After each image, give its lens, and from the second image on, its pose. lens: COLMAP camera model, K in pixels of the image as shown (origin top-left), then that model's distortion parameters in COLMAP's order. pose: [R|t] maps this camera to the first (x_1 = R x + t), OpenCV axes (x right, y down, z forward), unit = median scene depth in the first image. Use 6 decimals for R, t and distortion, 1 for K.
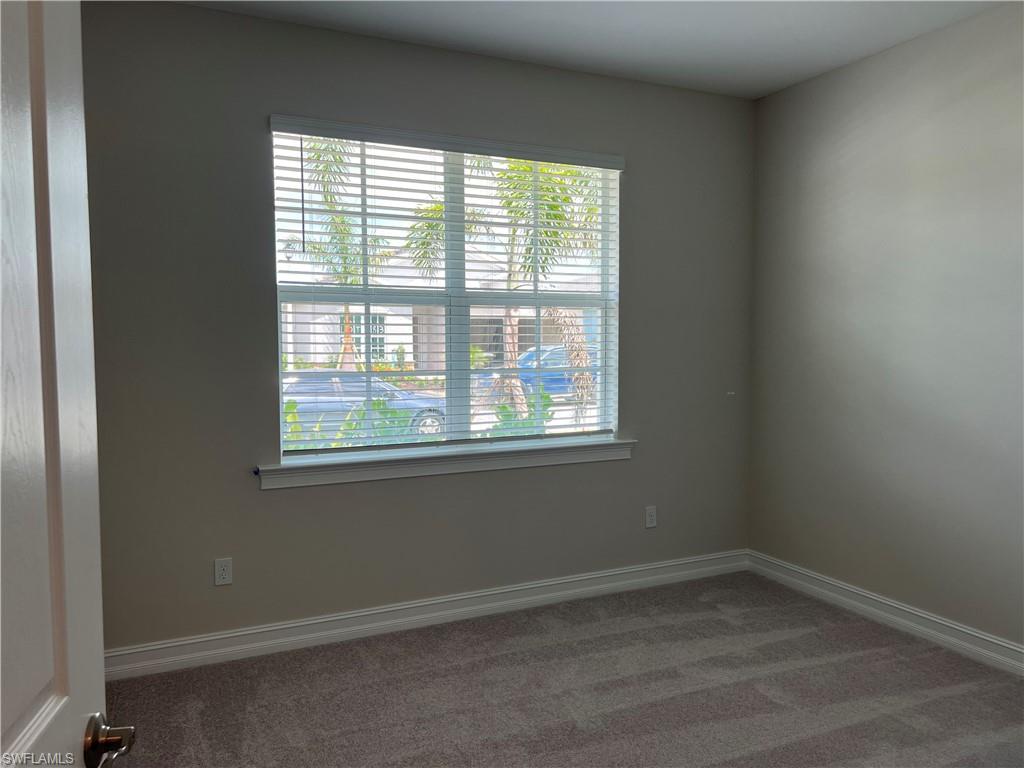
lens RADIAL K [[773.4, 0, 510.6], [0, 773.4, 386.2], [0, 0, 1]] dist [0.042358, -0.056718]
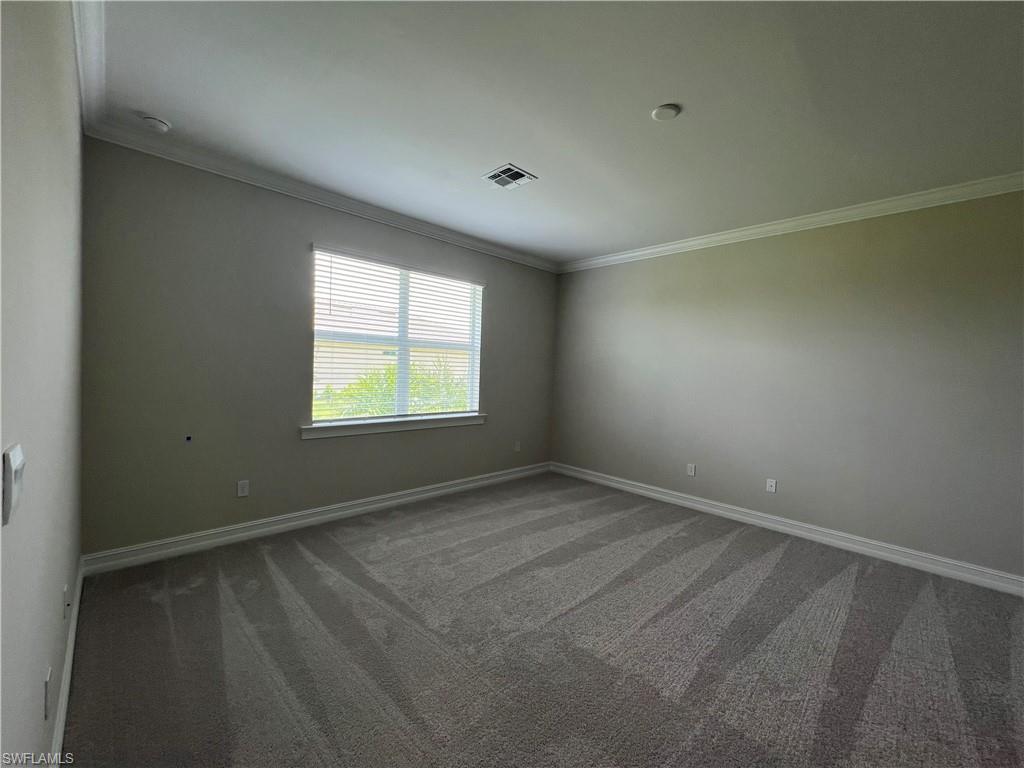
lens RADIAL K [[410.1, 0, 515.1], [0, 410.1, 383.7], [0, 0, 1]] dist [-0.013445, -0.000217]
pose [[0.950477, 0.029191, 0.309422, -0.112565], [-0.026191, 0.999561, -0.013846, -0.001004], [-0.309691, 0.005057, 0.950824, -0.081685]]
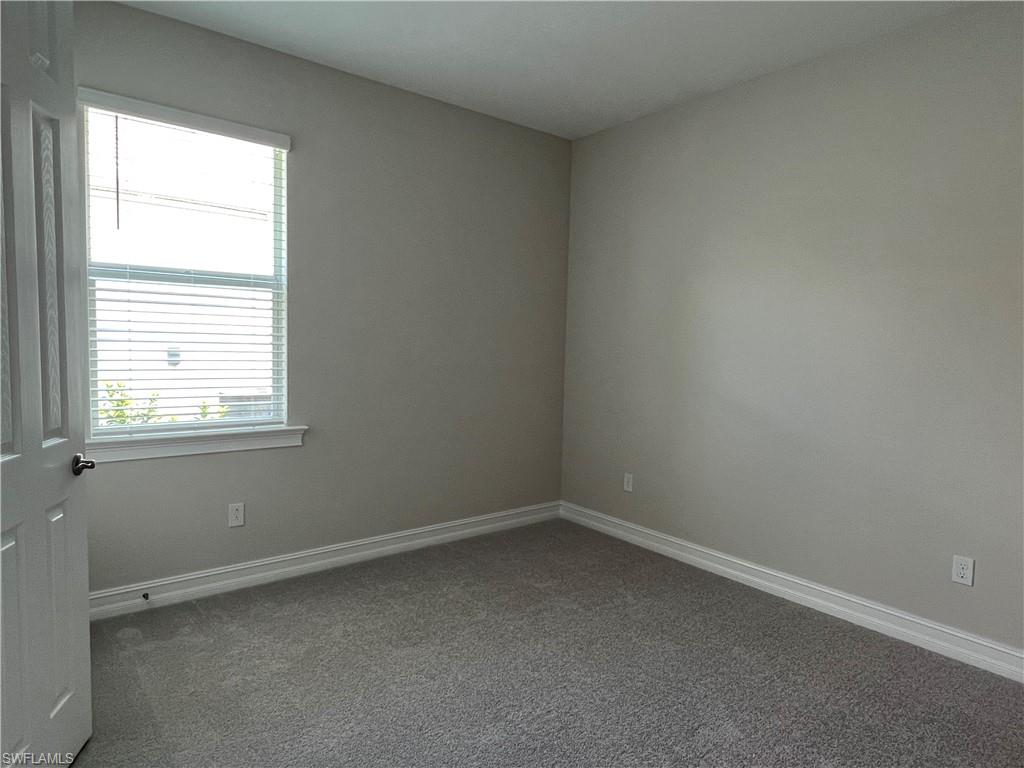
lens RADIAL K [[669.8, 0, 517.4], [0, 669.8, 393.0], [0, 0, 1]] dist [0.010135, 0.001156]
pose [[0.973888, 0.006450, 0.226936, 0.234313], [-0.015557, 0.999143, 0.038366, -0.010593], [-0.226494, -0.040895, 0.973154, 0.102893]]
